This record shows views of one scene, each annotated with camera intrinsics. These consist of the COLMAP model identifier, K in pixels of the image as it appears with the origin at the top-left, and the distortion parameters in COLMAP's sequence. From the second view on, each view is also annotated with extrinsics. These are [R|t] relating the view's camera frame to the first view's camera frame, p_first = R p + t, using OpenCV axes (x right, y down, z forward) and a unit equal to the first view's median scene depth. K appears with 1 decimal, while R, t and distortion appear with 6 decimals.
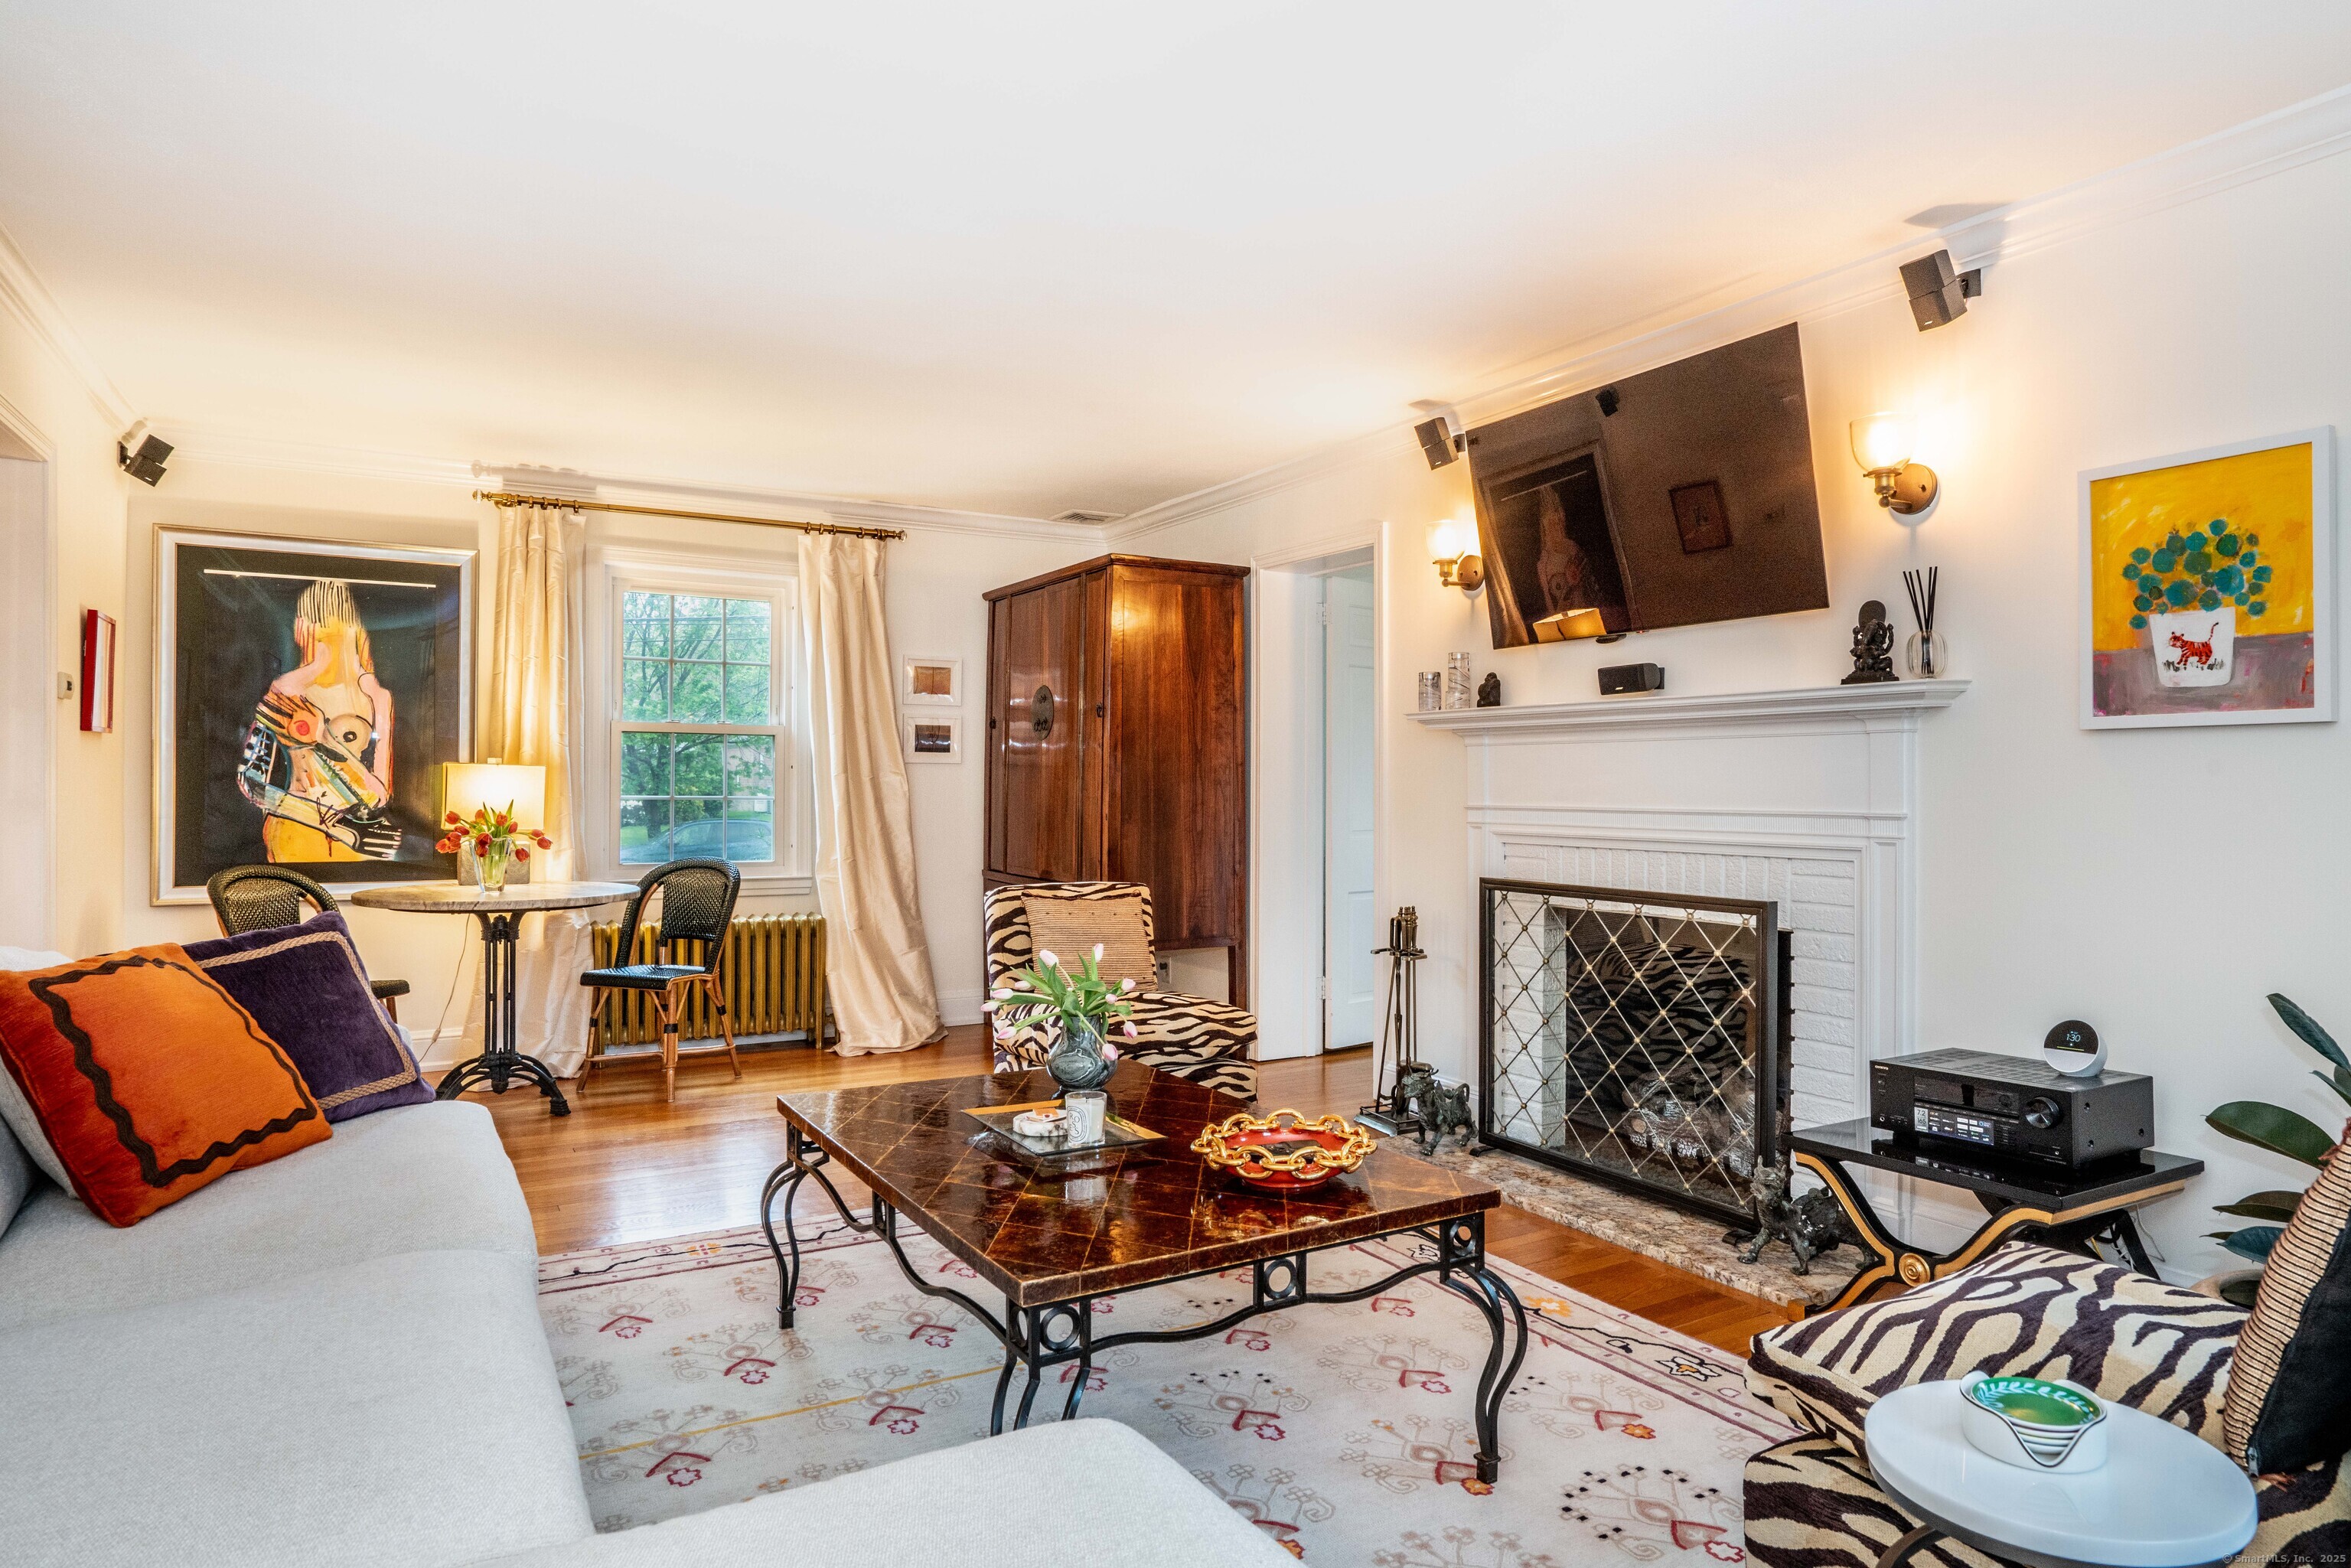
lens RADIAL K [[1380.5, 0, 1175.5], [0, 1380.5, 784.0], [0, 0, 1]] dist [-0.001193, -0.000239]
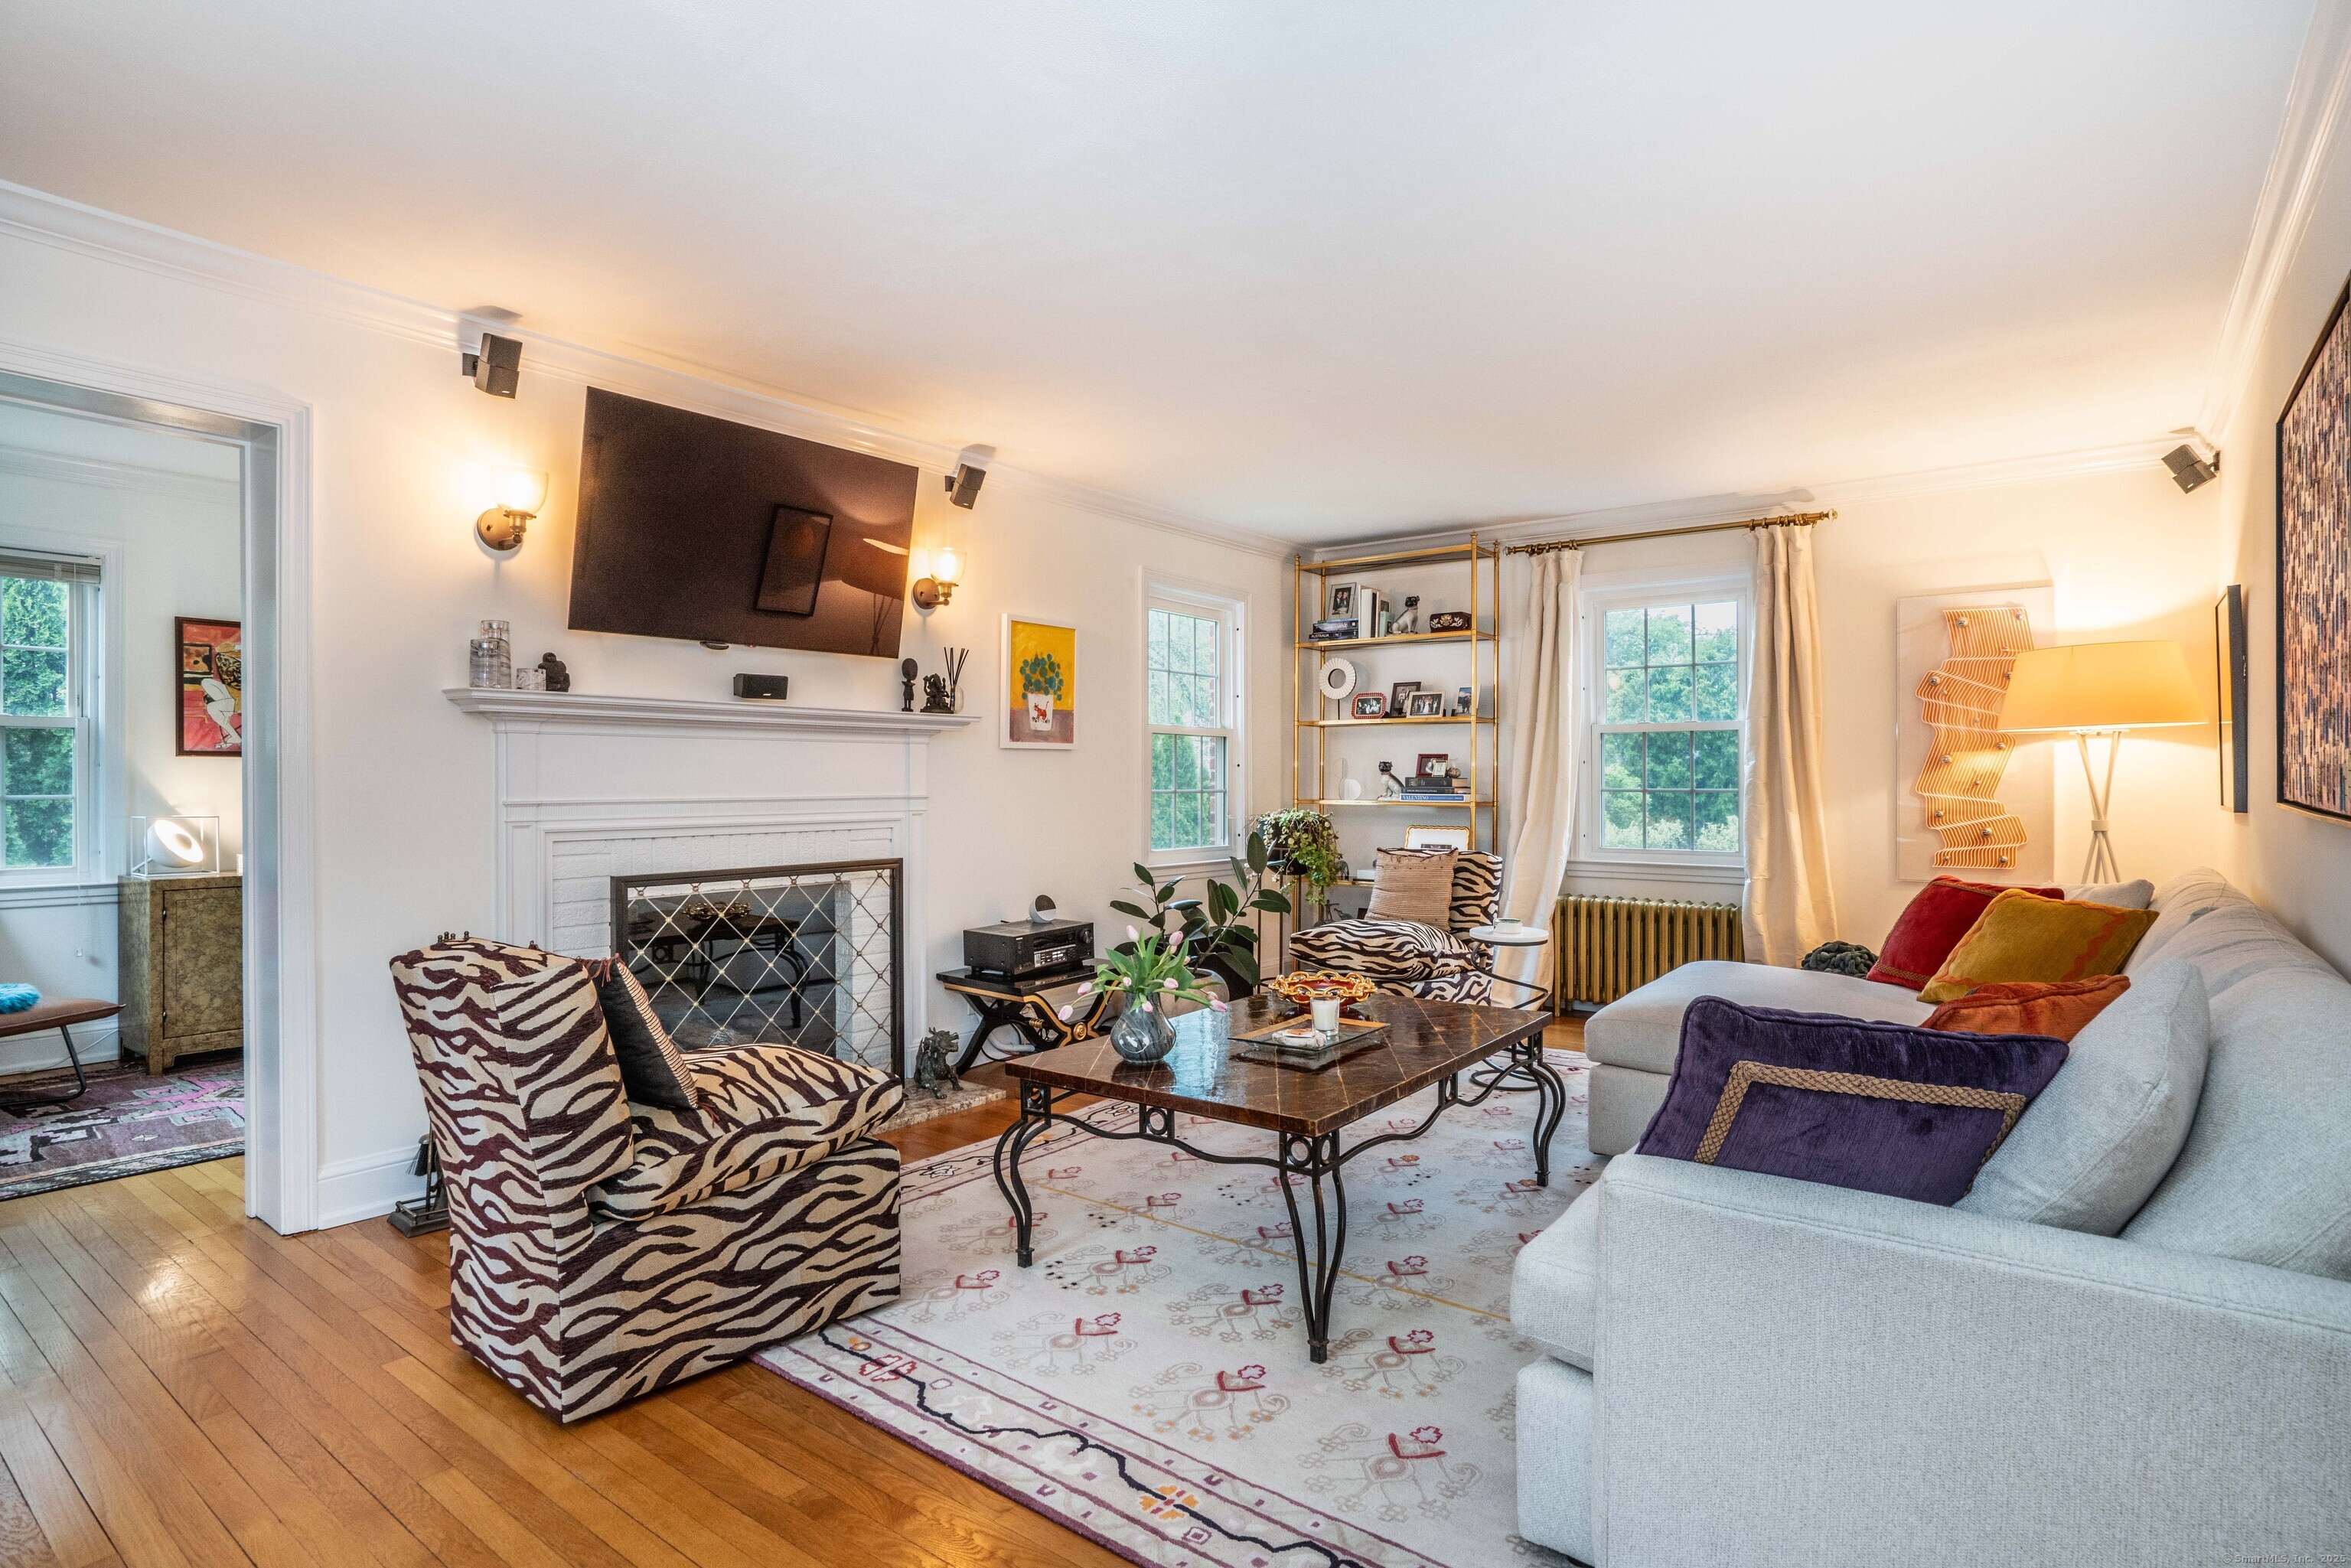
lens RADIAL K [[1206.1, 0, 1218.8], [0, 1206.1, 781.0], [0, 0, 1]] dist [-0.005624, -0.000567]
pose [[-0.393087, -0.005088, 0.919487, -0.981376], [0.000212, 0.999984, 0.005624, -0.002831], [-0.919501, 0.002405, -0.393079, 1.354359]]
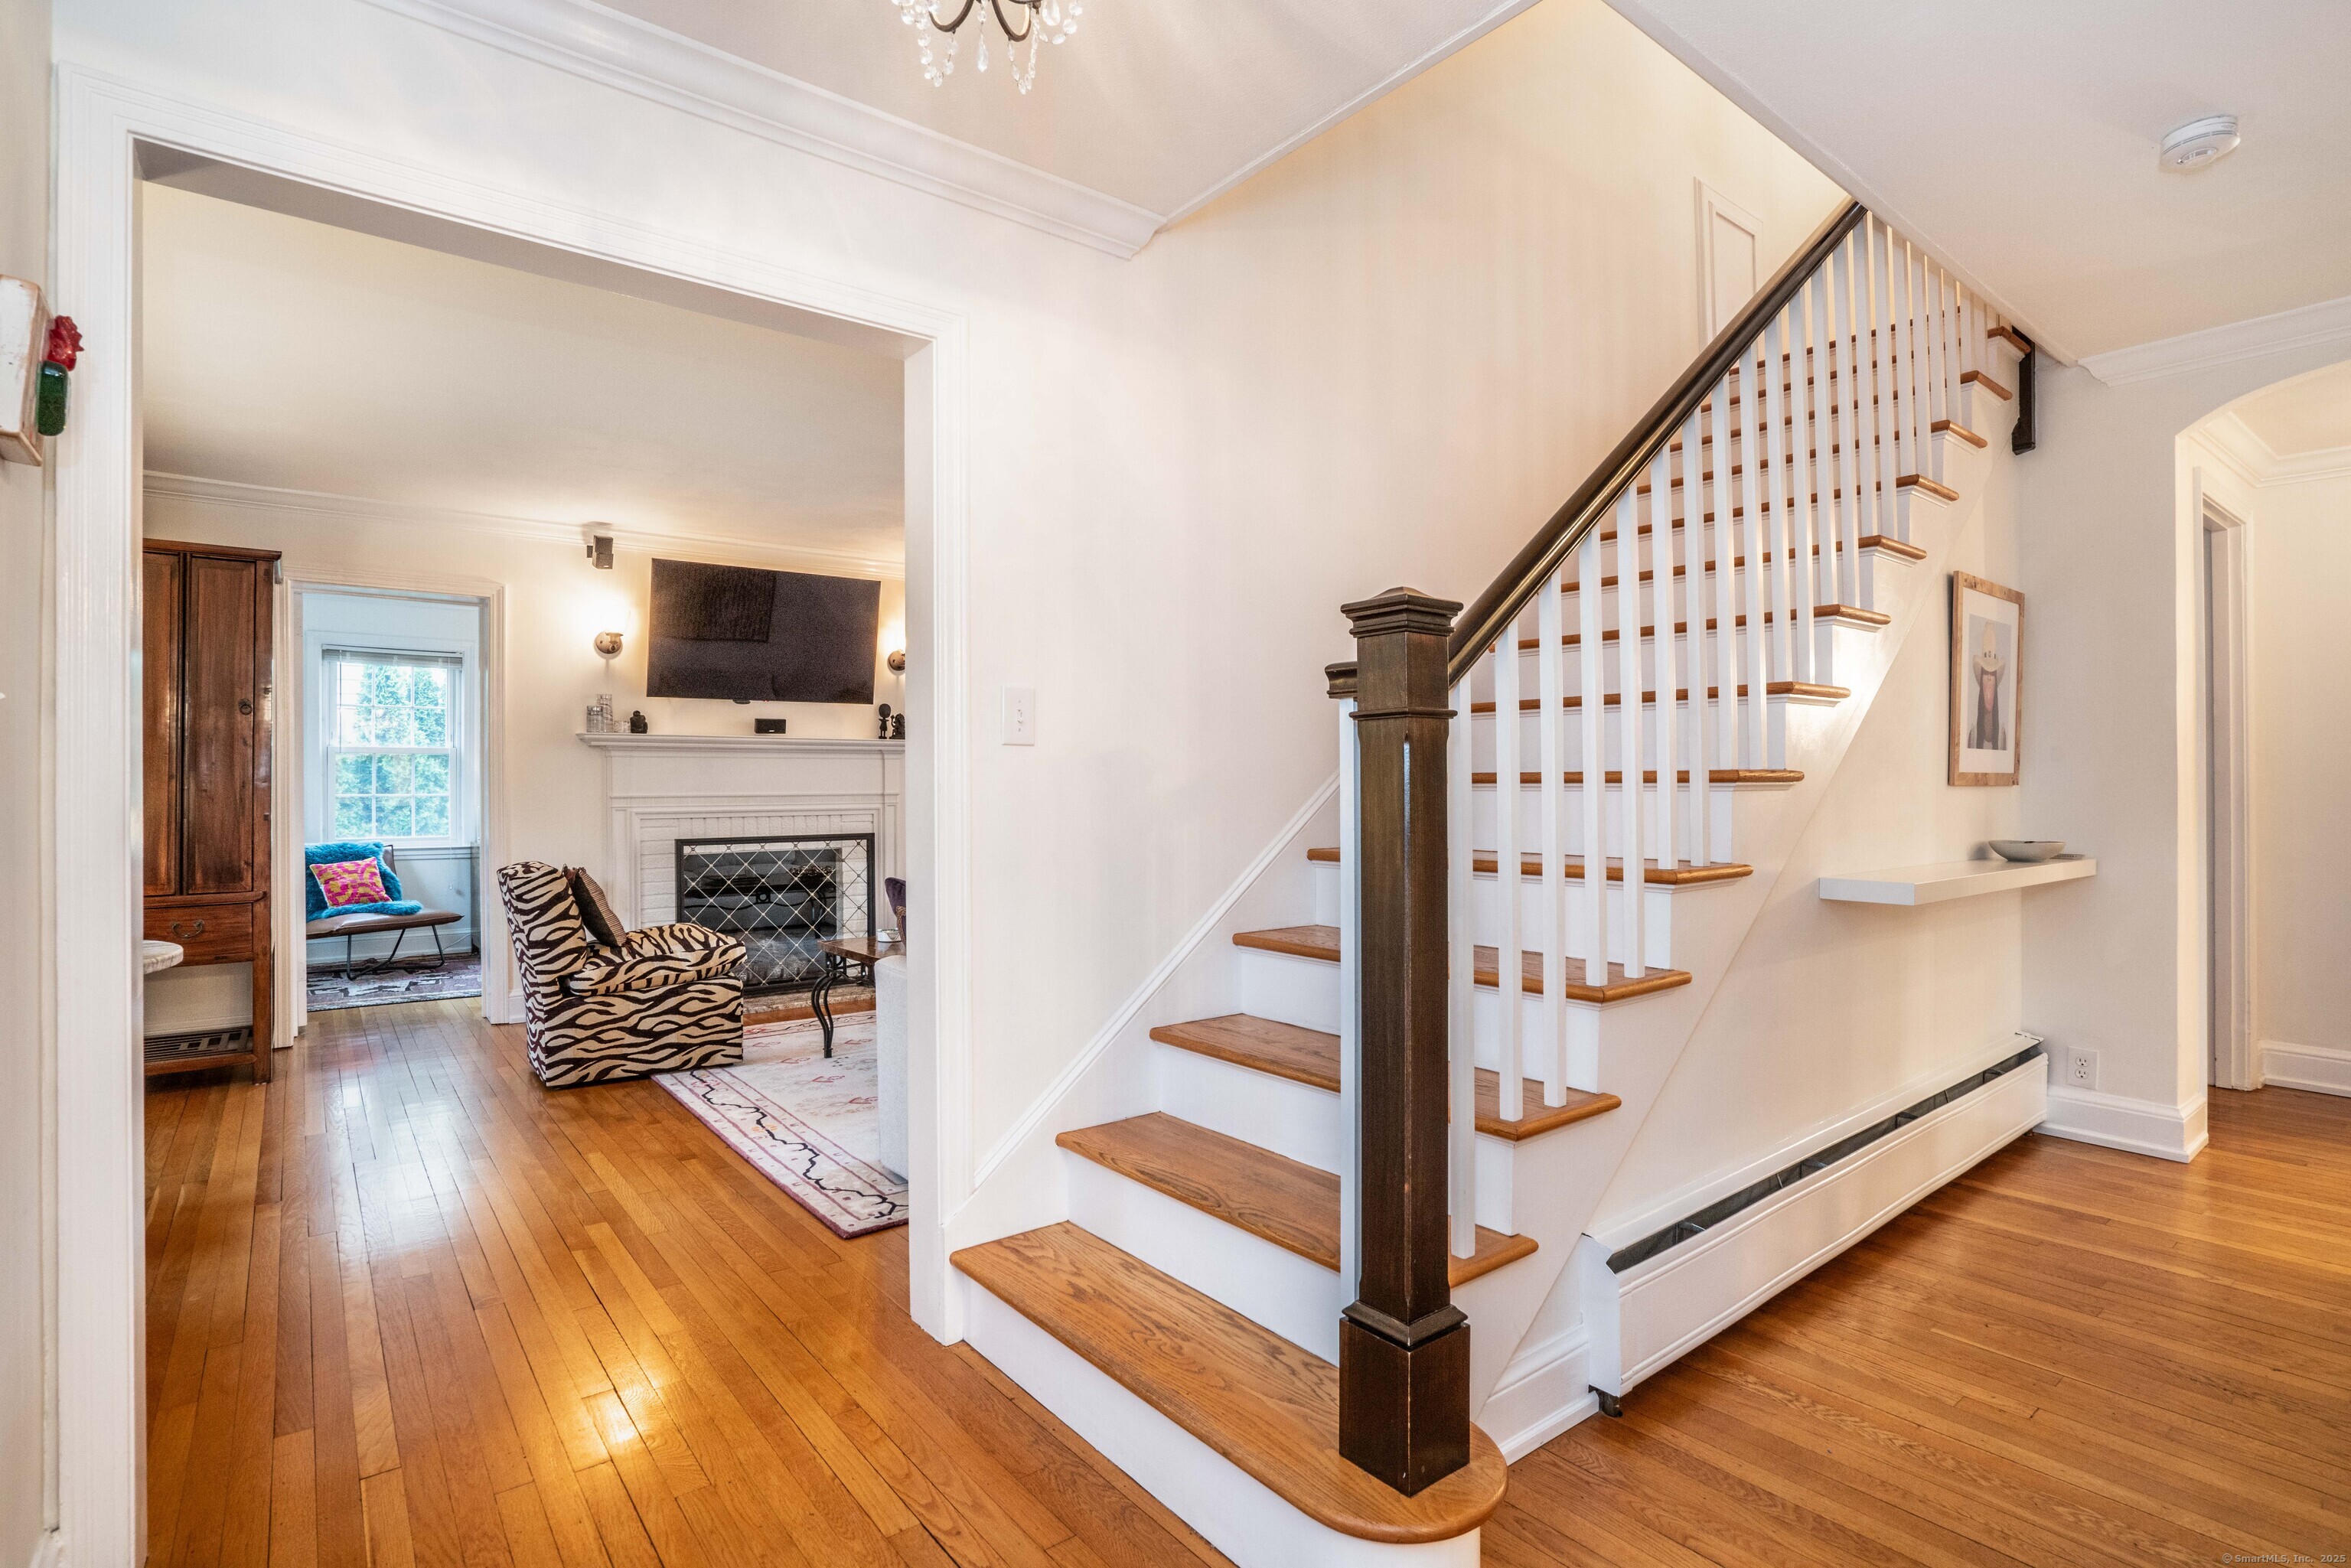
lens RADIAL K [[1126.6, 0, 1175.5], [0, 1126.6, 784.0], [0, 0, 1]] dist [-0.000393, -0.000155]
pose [[-0.137078, -0.001355, 0.990559, -1.670569], [0.007524, 0.999969, 0.002409, 0.005356], [-0.990532, 0.007783, -0.137064, 0.849498]]
